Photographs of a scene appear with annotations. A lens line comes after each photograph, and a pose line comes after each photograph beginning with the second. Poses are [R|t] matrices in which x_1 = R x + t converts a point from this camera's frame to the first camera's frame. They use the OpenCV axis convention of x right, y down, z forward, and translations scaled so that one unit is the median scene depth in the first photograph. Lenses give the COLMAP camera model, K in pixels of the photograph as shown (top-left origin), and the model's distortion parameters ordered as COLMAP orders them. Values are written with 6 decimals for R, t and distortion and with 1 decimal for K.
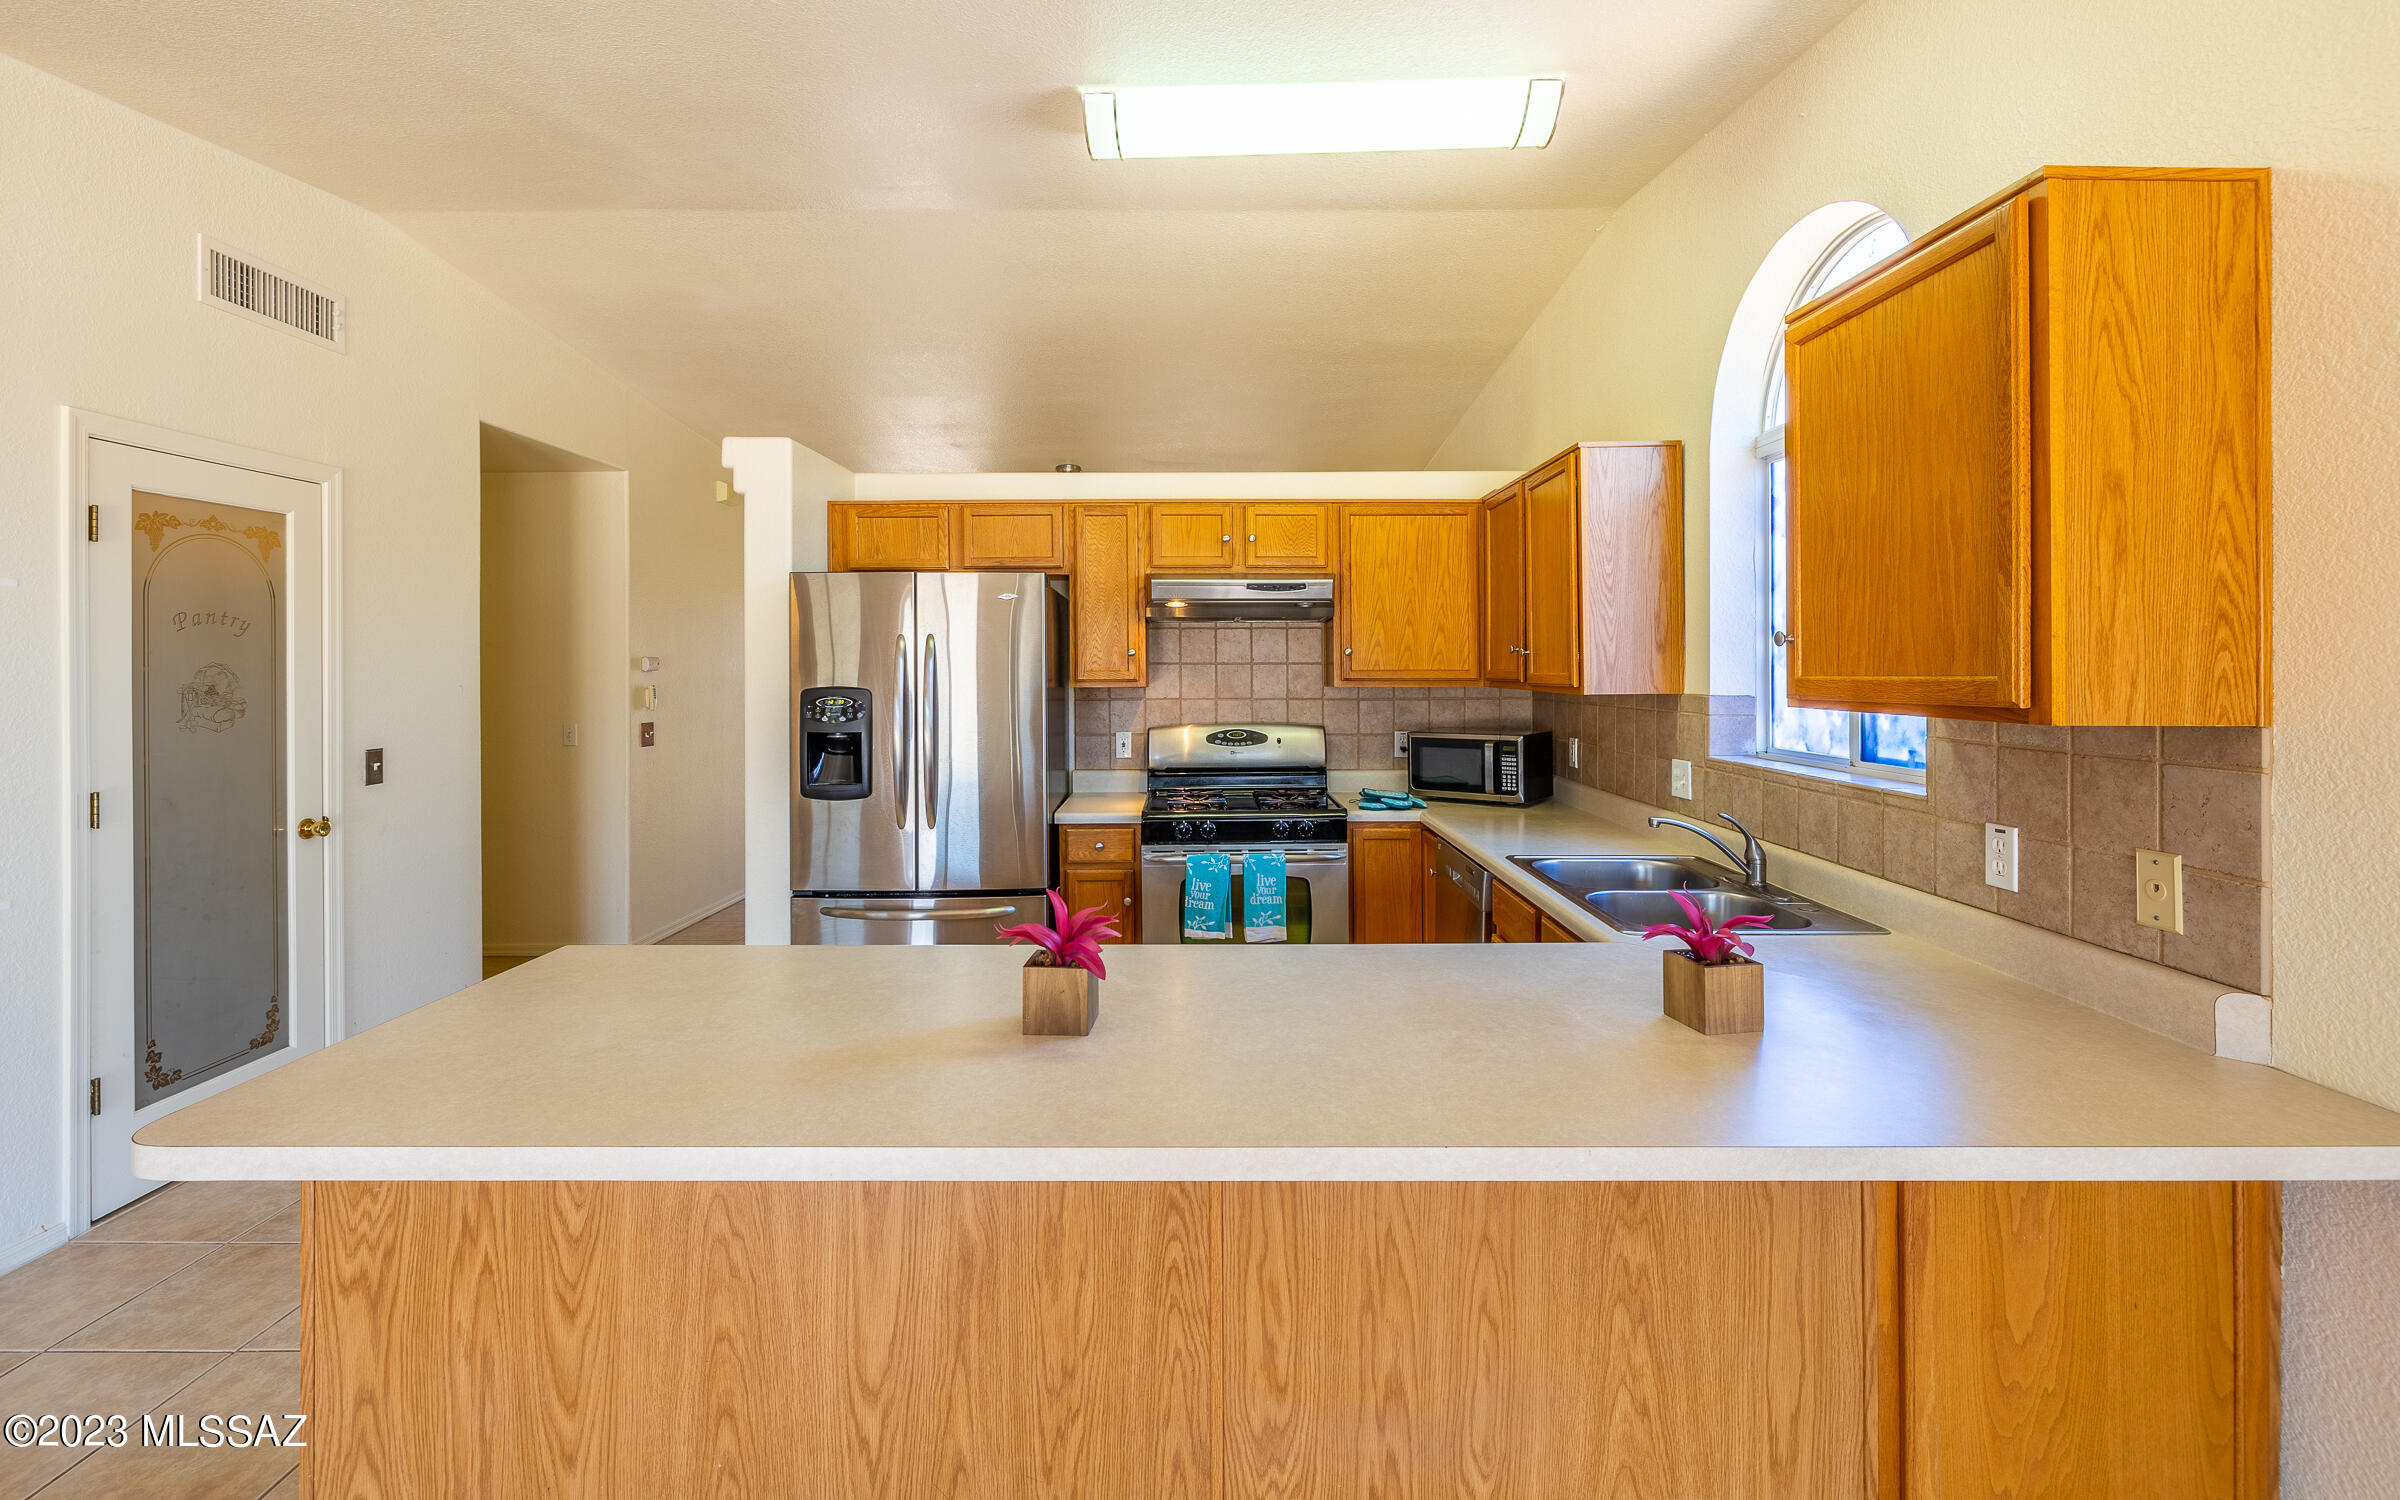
lens RADIAL K [[1018.9, 0, 1199.3], [0, 1018.9, 660.8], [0, 0, 1]] dist [-0.001117, -0.000163]
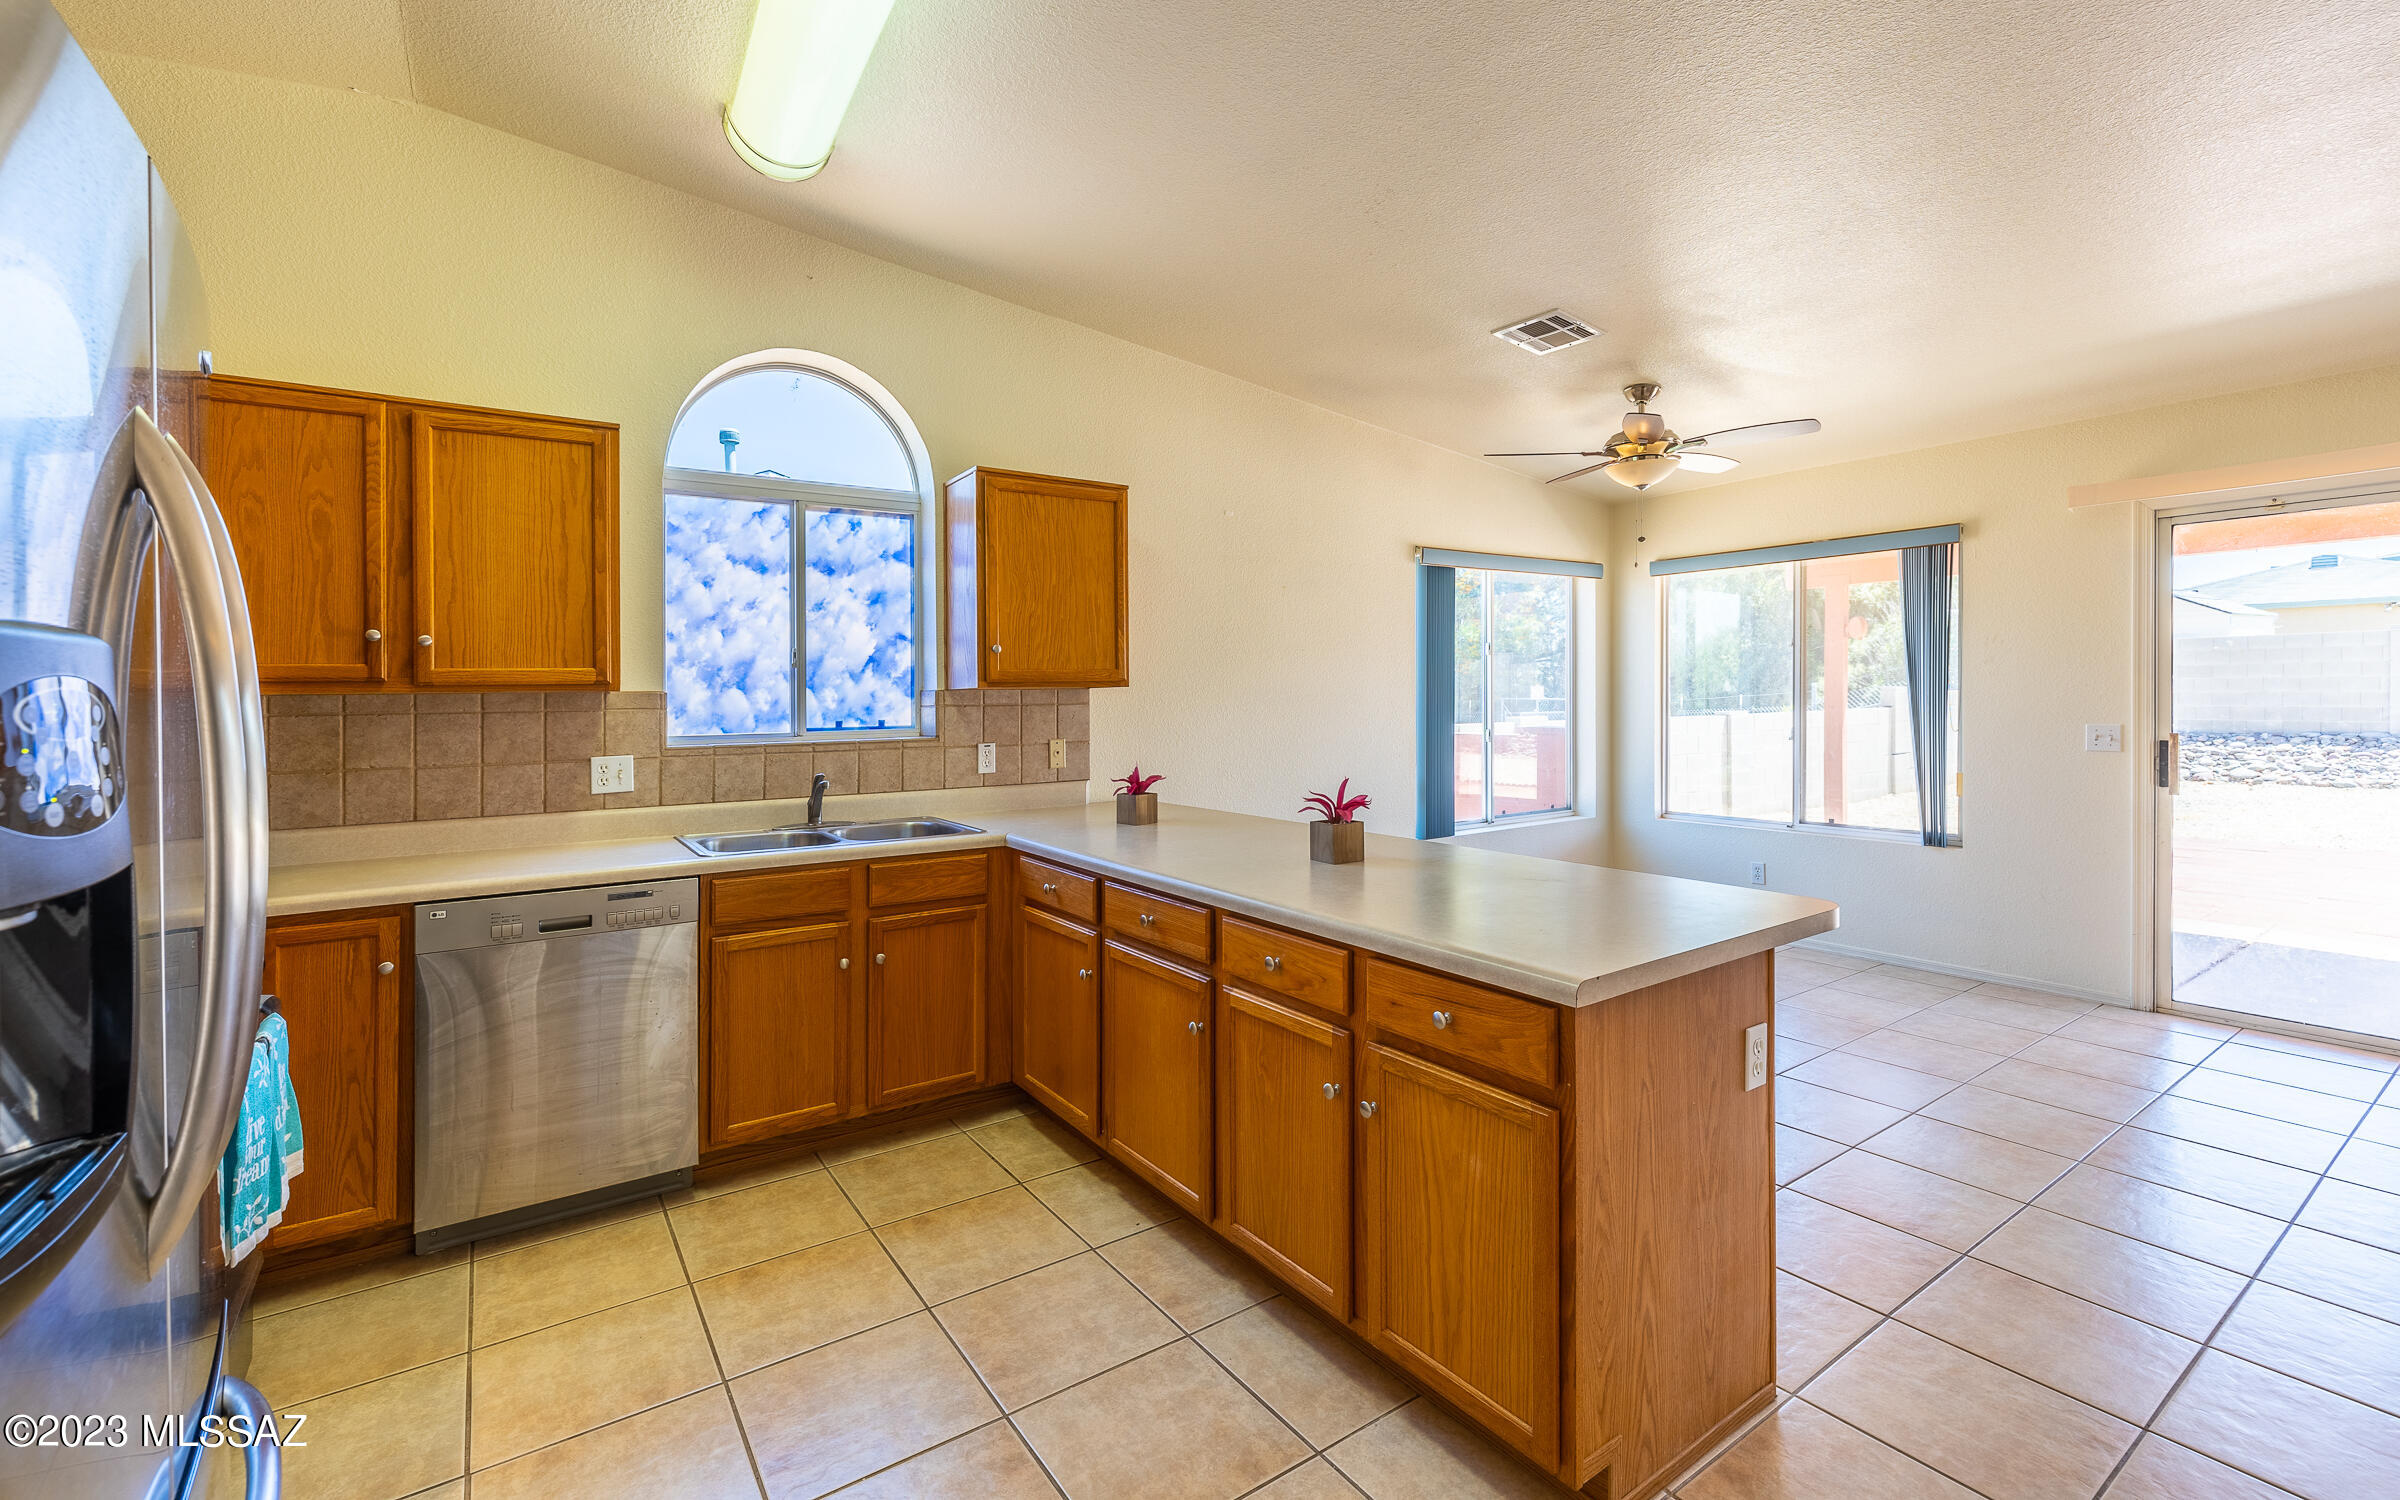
lens RADIAL K [[1019.1, 0, 1196.5], [0, 1019.1, 694.0], [0, 0, 1]] dist [0.000053, -0.000038]
pose [[-0.566117, 0.009271, 0.824273, -0.745522], [0.007704, 0.999953, -0.005956, 0.047970], [-0.824289, 0.002978, -0.566162, 1.150388]]
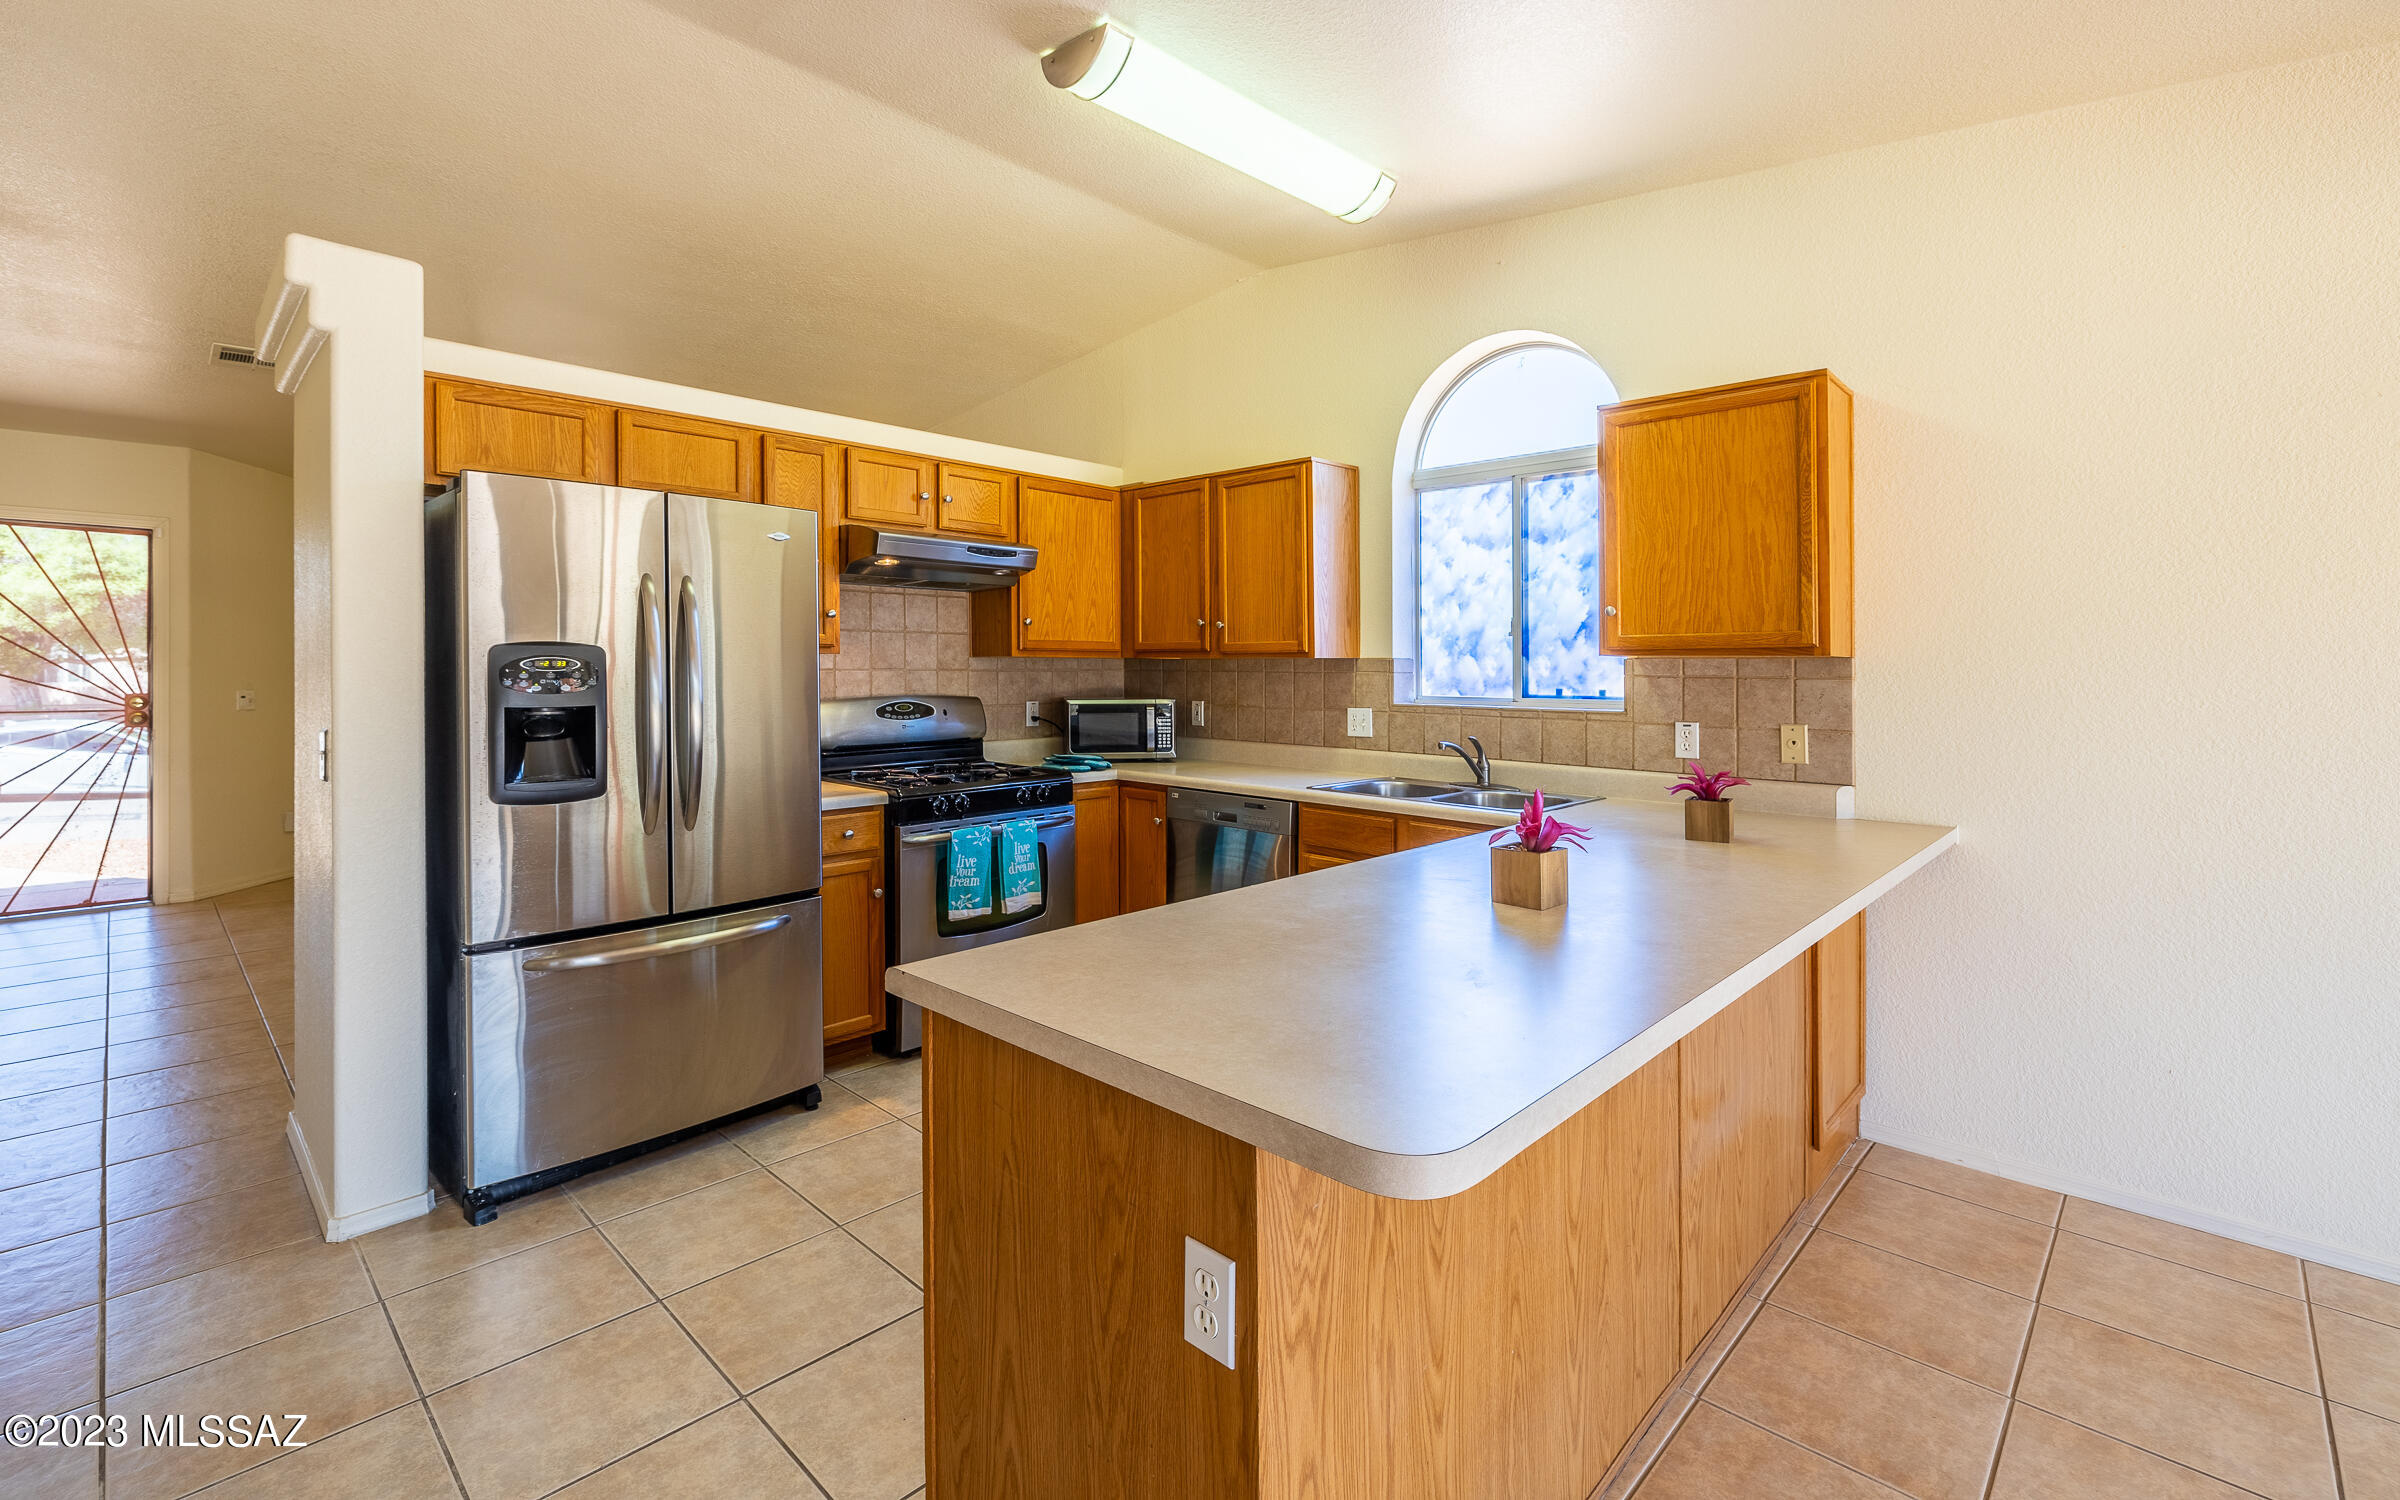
lens RADIAL K [[1042.3, 0, 1170.7], [0, 1042.3, 654.1], [0, 0, 1]] dist [-0.000046, 0.000038]
pose [[0.701316, 0.012265, 0.712745, -0.697535], [-0.010061, 0.999923, -0.007308, 0.041814], [-0.712780, -0.002046, 0.701385, 0.236607]]
